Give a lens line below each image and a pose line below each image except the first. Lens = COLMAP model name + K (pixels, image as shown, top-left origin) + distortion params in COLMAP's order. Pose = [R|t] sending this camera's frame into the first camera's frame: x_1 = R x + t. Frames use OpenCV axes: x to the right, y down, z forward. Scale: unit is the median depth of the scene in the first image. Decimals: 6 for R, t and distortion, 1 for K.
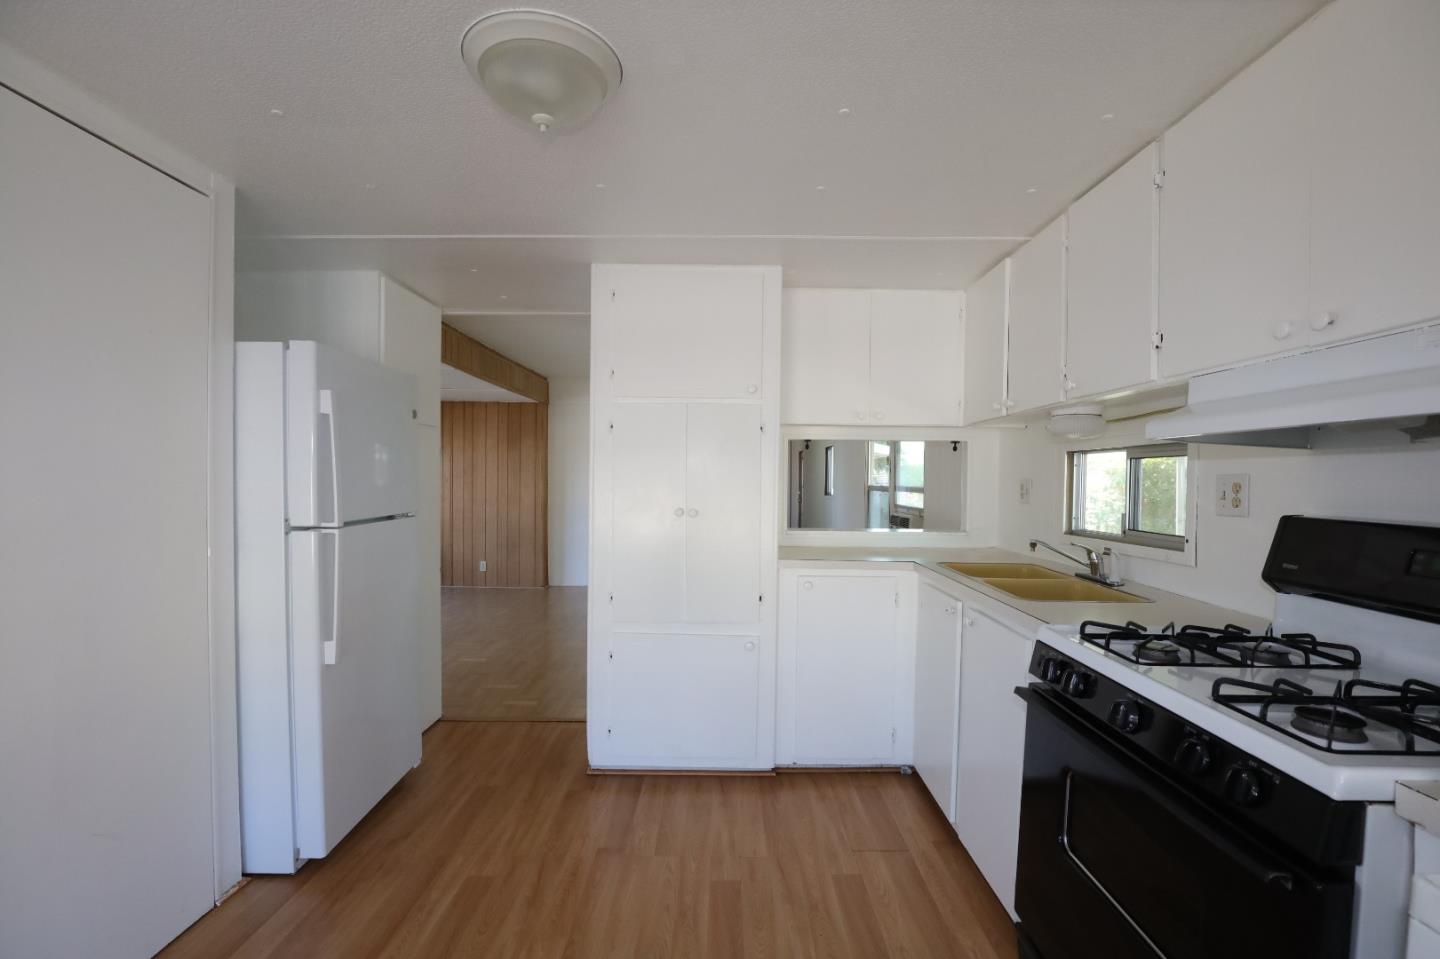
lens RADIAL K [[656.6, 0, 726.6], [0, 656.6, 492.8], [0, 0, 1]] dist [-0.035939, 0.006011]
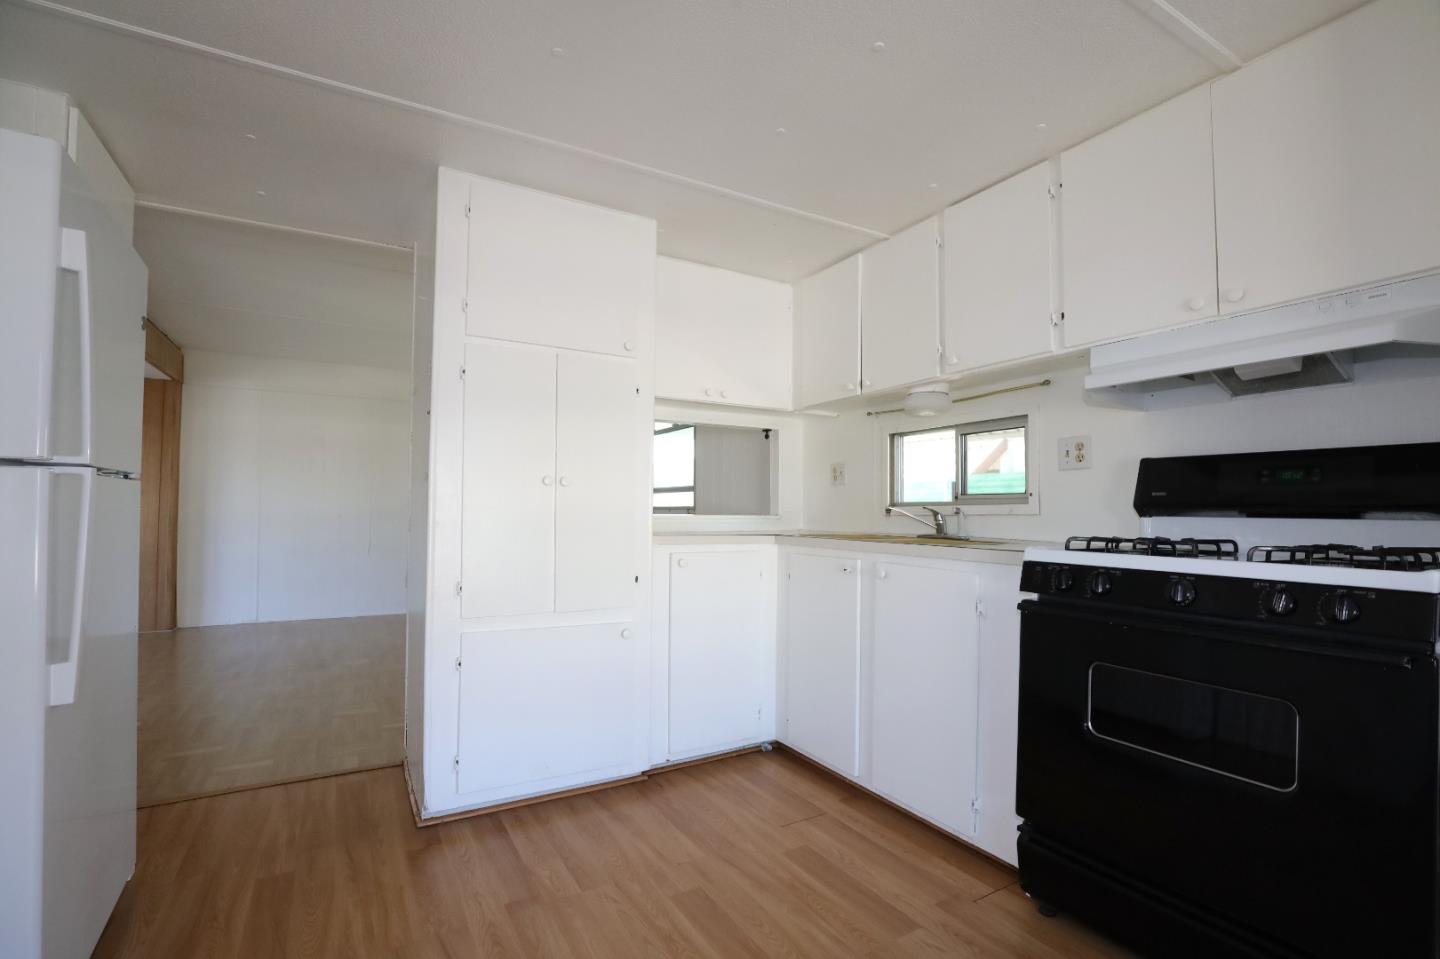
lens RADIAL K [[656.6, 0, 726.6], [0, 656.6, 492.8], [0, 0, 1]] dist [-0.035939, 0.006011]
pose [[0.862141, 0.010116, 0.506567, -0.338643], [0.013832, 0.998958, -0.043491, 0.095935], [-0.506479, 0.044502, 0.861103, 0.184060]]
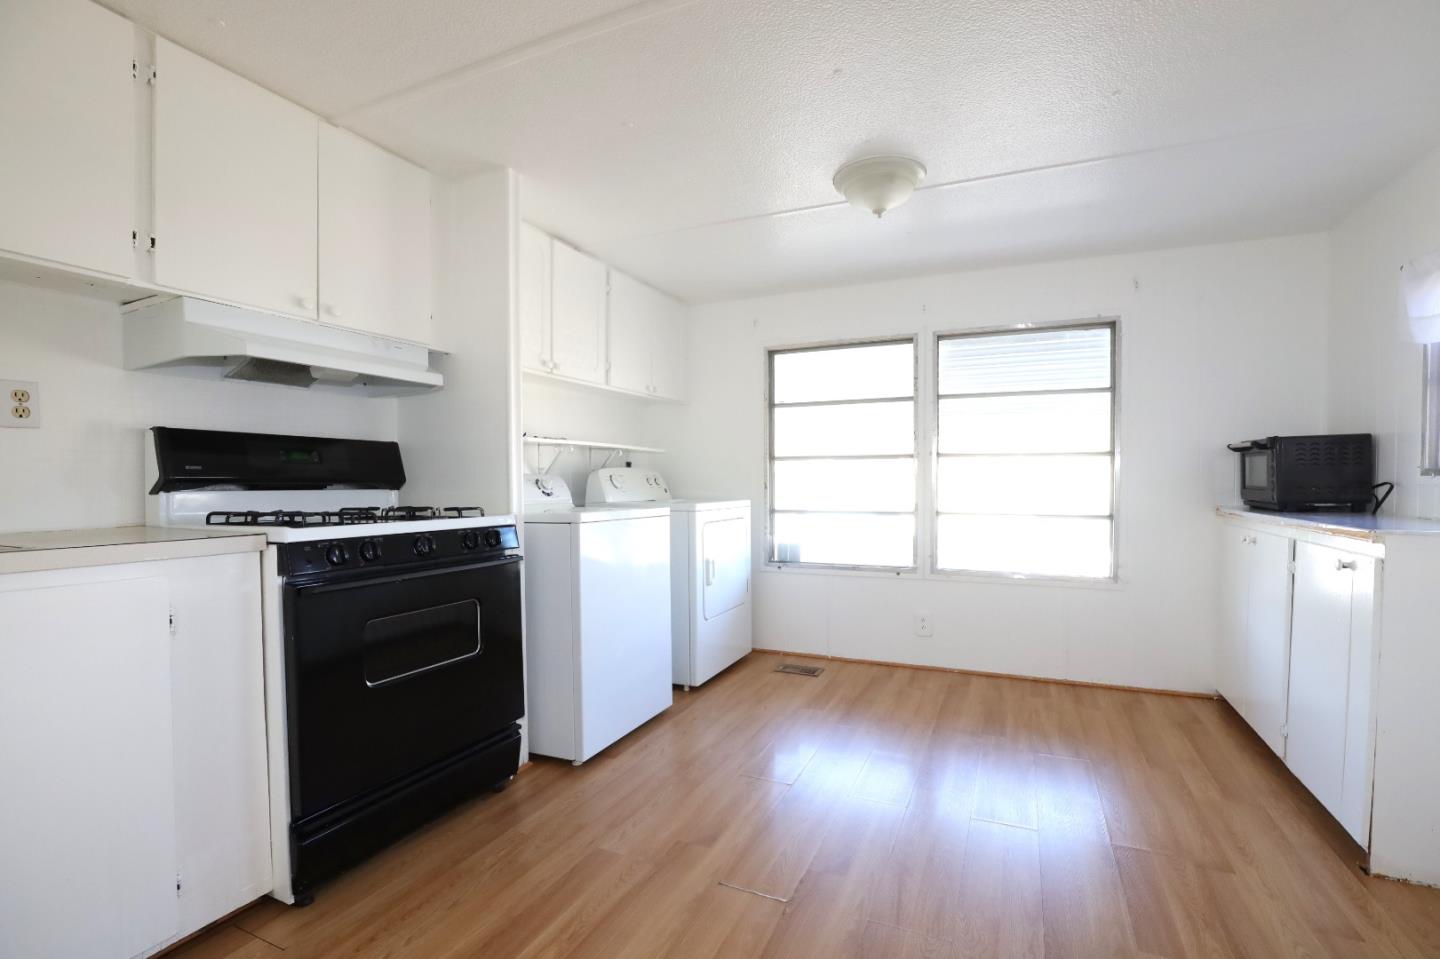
lens RADIAL K [[656.6, 0, 726.6], [0, 656.6, 492.8], [0, 0, 1]] dist [-0.035939, 0.006011]
pose [[-0.911564, -0.019177, 0.410711, -0.352999], [0.000348, 0.998875, 0.047412, 0.063829], [-0.411158, 0.043362, -0.910532, 1.036607]]
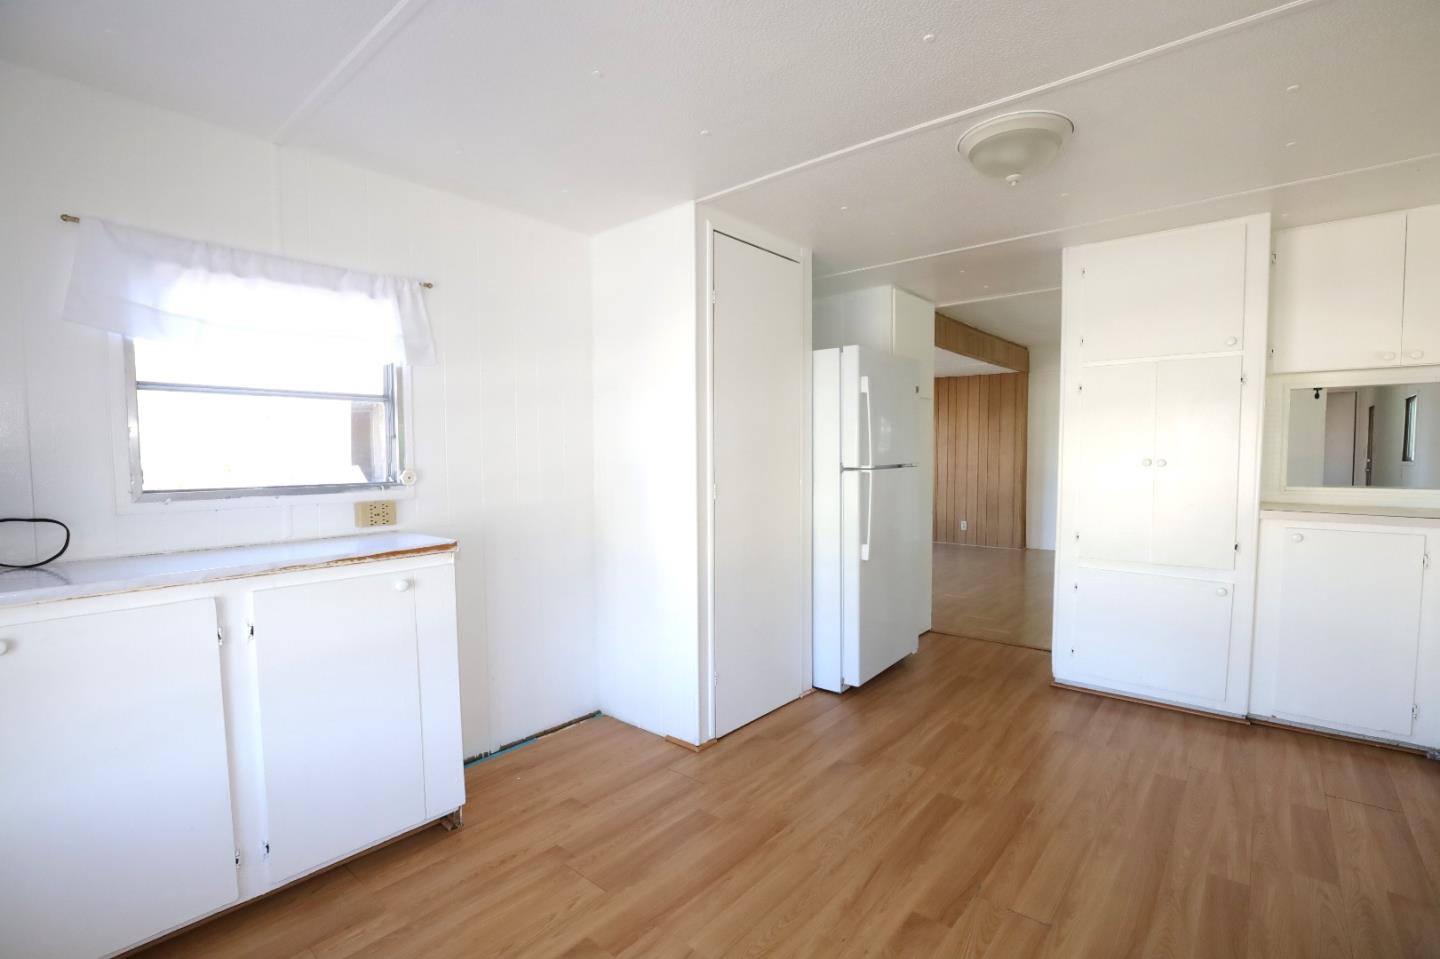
lens RADIAL K [[656.6, 0, 726.6], [0, 656.6, 492.8], [0, 0, 1]] dist [-0.035939, 0.006011]
pose [[0.762972, 0.025079, -0.645944, 0.103598], [0.000443, 0.999227, 0.039318, 0.042188], [0.646431, -0.030285, 0.762371, -0.312609]]
